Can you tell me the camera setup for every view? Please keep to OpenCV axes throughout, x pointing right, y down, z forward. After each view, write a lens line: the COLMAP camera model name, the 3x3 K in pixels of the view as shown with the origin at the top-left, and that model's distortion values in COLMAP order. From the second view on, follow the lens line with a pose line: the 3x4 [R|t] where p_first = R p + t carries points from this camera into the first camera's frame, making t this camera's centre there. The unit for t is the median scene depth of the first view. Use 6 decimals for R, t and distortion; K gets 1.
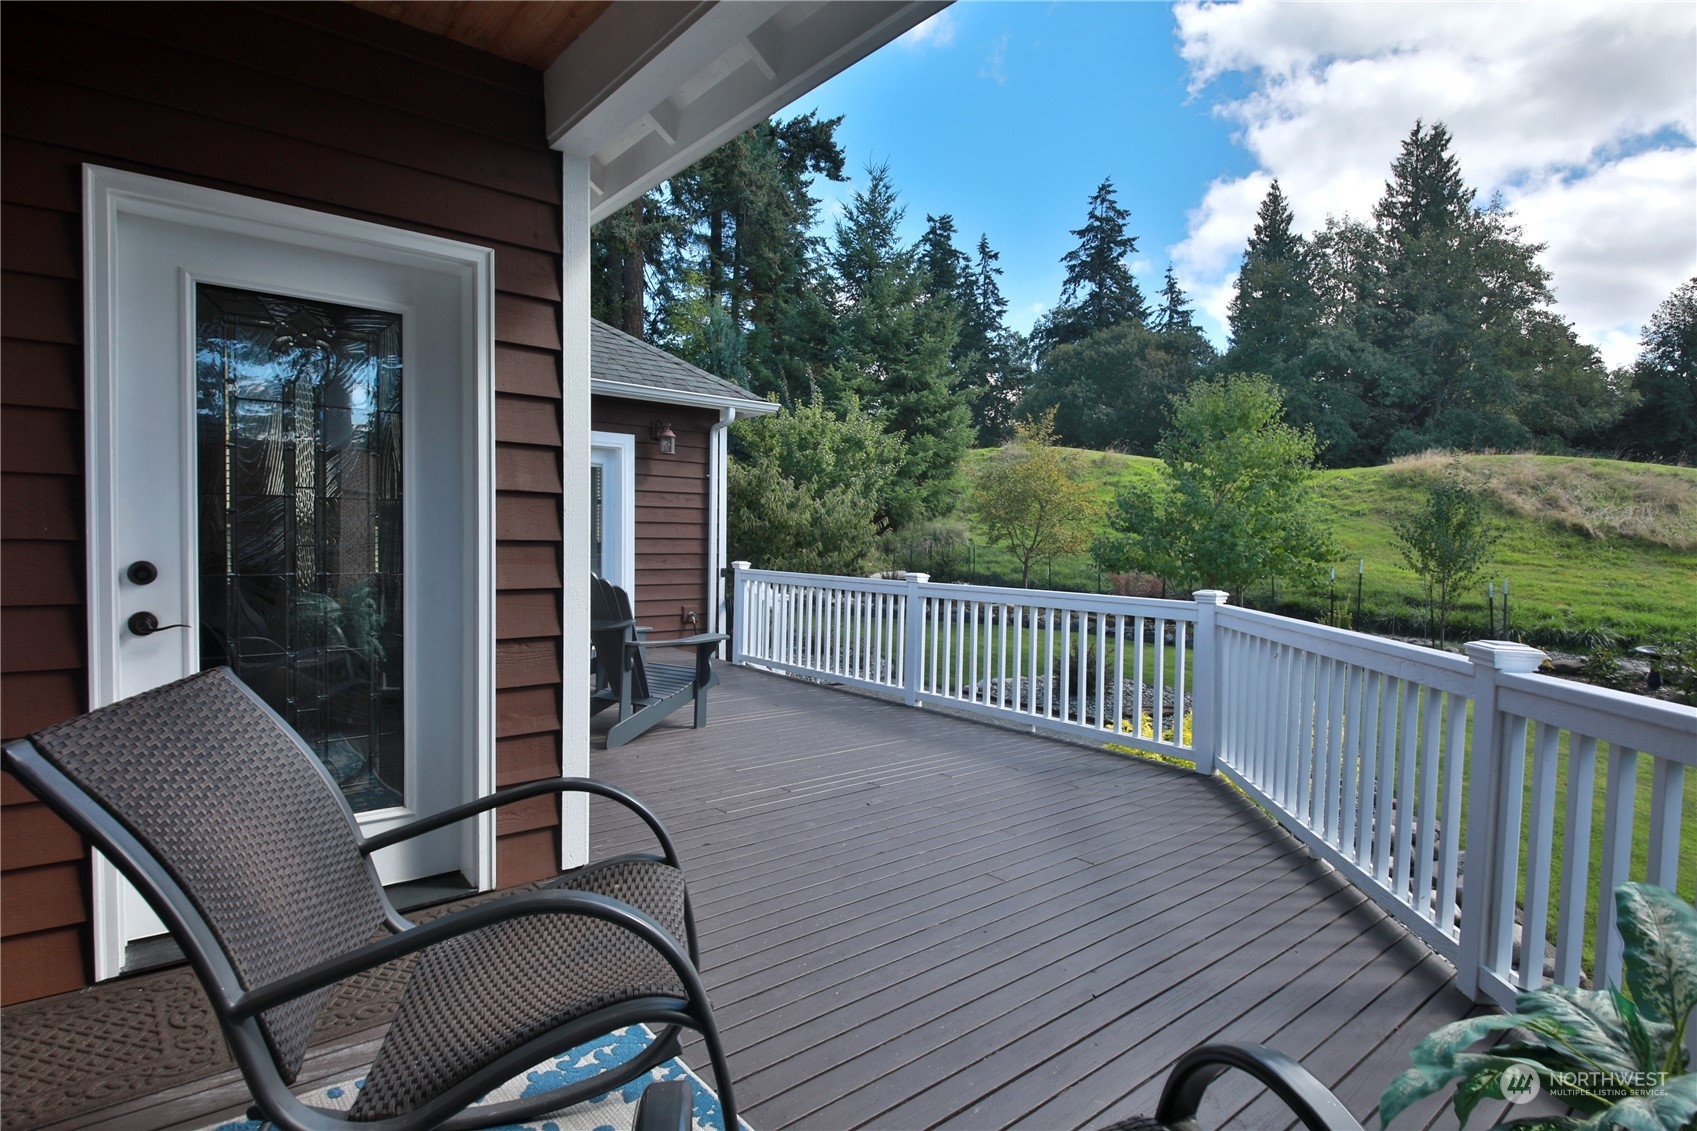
lens RADIAL K [[878.8, 0, 832.5], [0, 878.8, 540.9], [0, 0, 1]] dist [0.001620, -0.004325]
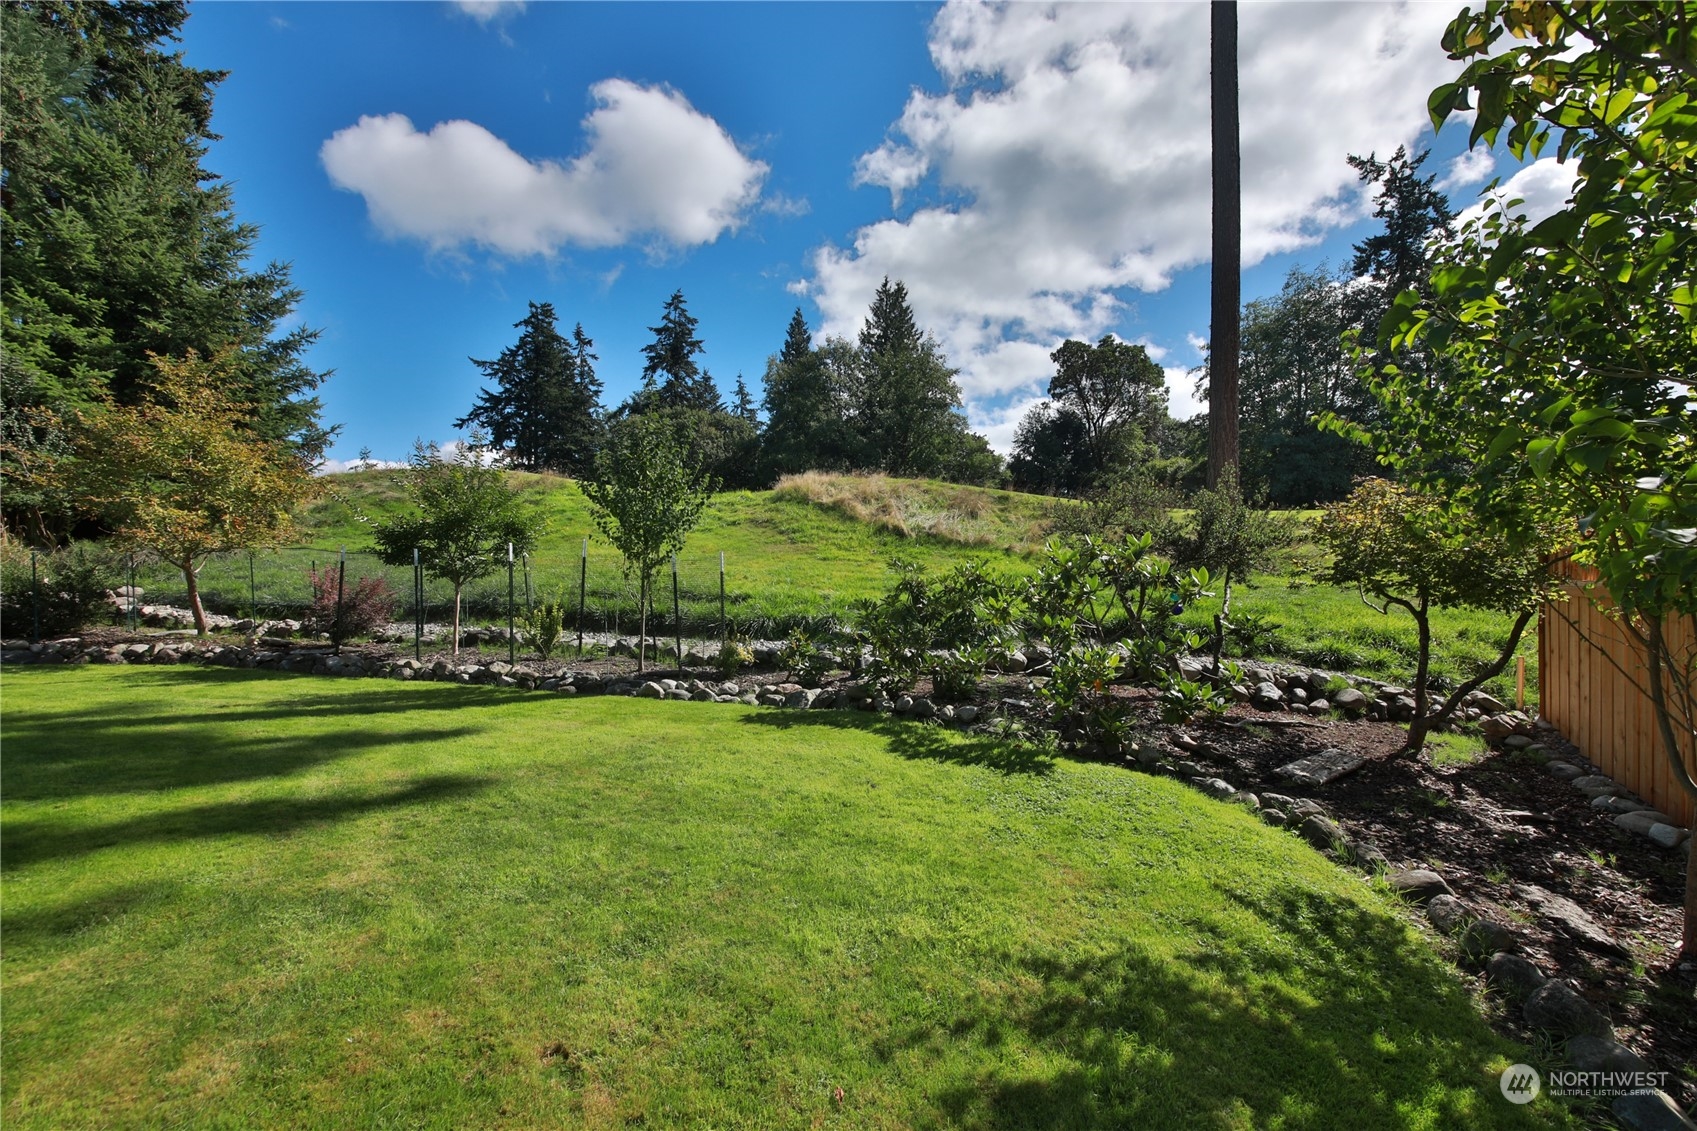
lens RADIAL K [[684.8, 0, 854.4], [0, 684.8, 575.0], [0, 0, 1]] dist [0.014938, -0.000876]
pose [[0.884640, -0.013880, 0.466067, 0.244149], [0.026933, 0.999409, -0.021357, 0.032230], [-0.465495, 0.031446, 0.884491, 0.175639]]
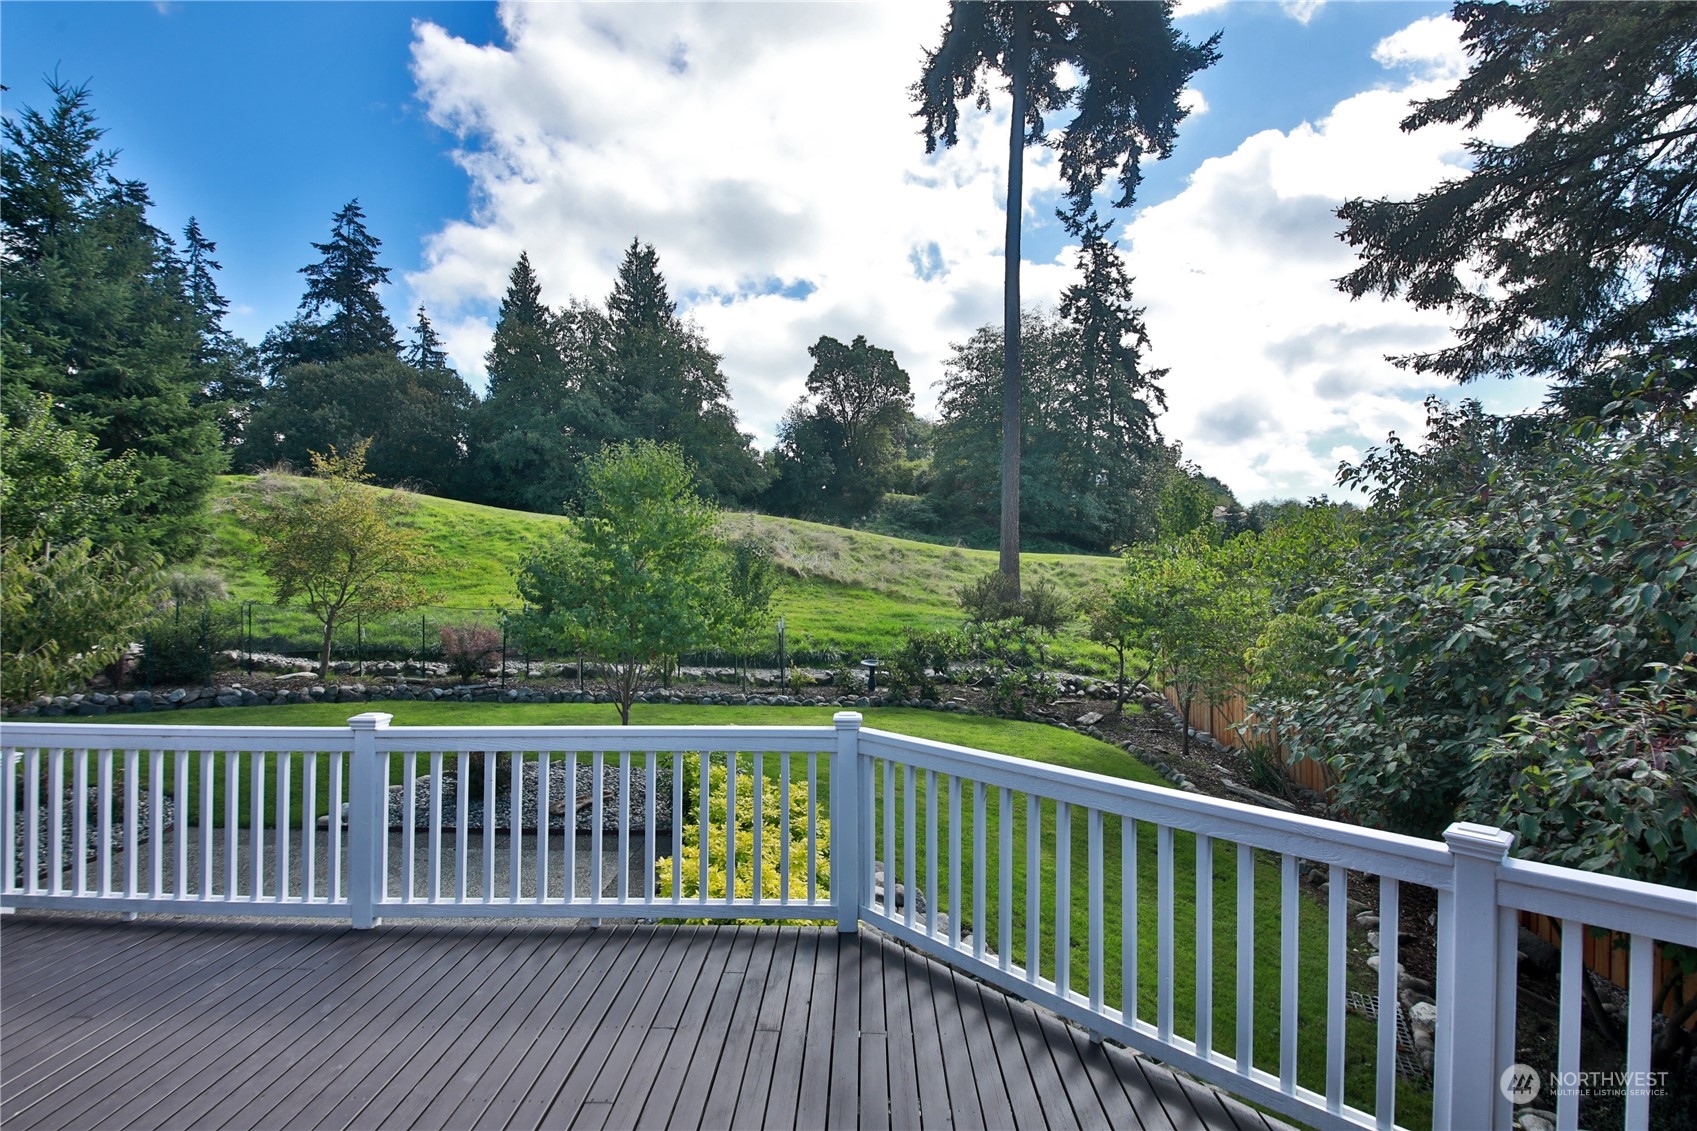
lens RADIAL K [[799.5, 0, 850.7], [0, 799.5, 552.1], [0, 0, 1]] dist [0.007977, -0.015489]
pose [[0.644436, 0.002729, 0.764653, -0.026445], [0.013373, 0.999800, -0.014839, -0.014635], [-0.764541, 0.019789, 0.644271, 0.075440]]
